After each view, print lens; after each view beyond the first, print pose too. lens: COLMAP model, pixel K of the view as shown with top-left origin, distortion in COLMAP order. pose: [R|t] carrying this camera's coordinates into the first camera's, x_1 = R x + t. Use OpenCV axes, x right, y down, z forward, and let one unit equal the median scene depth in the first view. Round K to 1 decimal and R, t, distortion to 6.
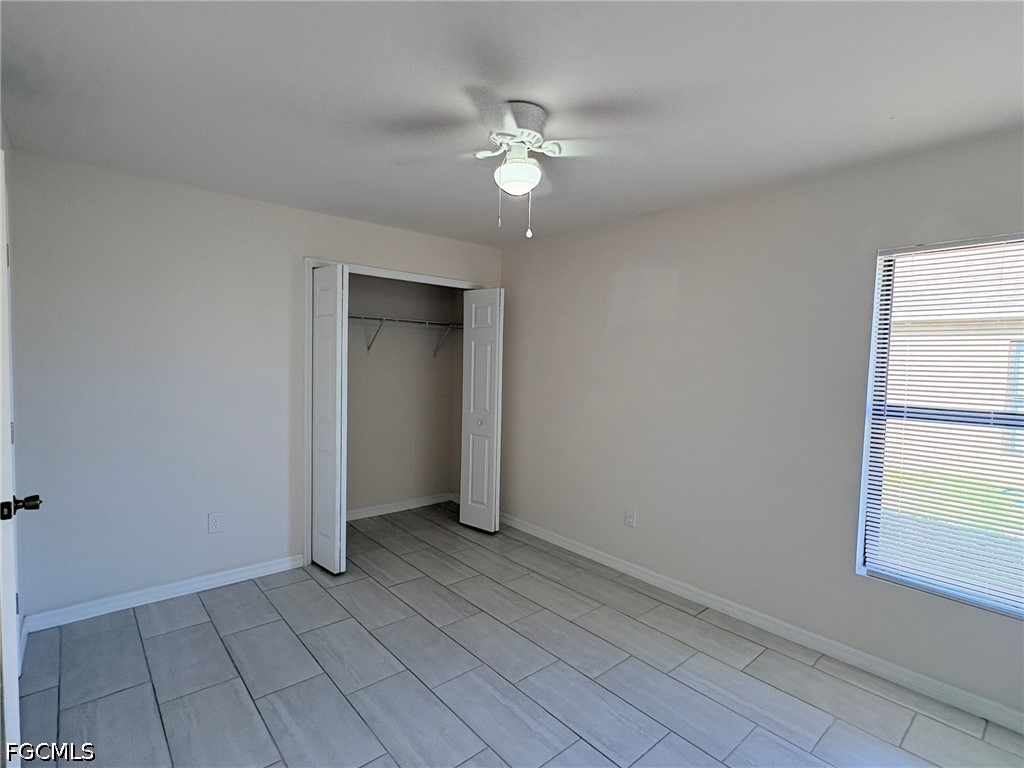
lens RADIAL K [[509.9, 0, 512.0], [0, 509.9, 384.0], [0, 0, 1]] dist [-0.002558, -0.000249]
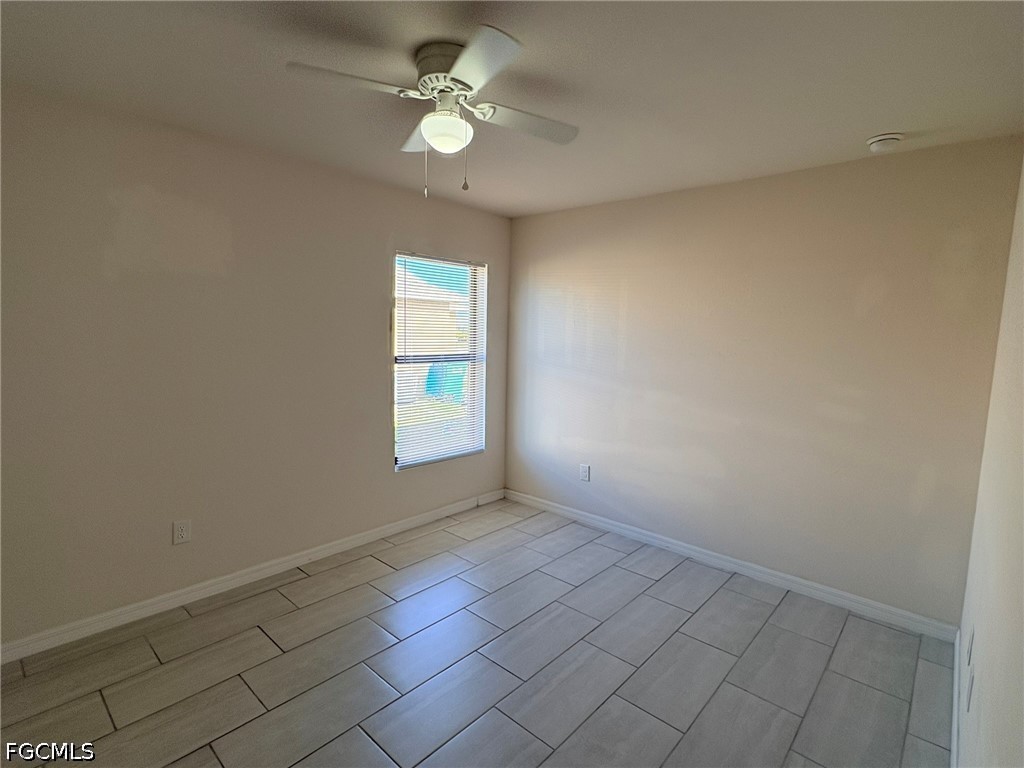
lens RADIAL K [[509.9, 0, 512.0], [0, 509.9, 384.0], [0, 0, 1]] dist [-0.002558, -0.000249]
pose [[-0.107813, -0.141887, 0.983994, -0.701830], [0.027345, 0.988966, 0.145599, -0.078139], [-0.993795, 0.042605, -0.102744, 0.726850]]
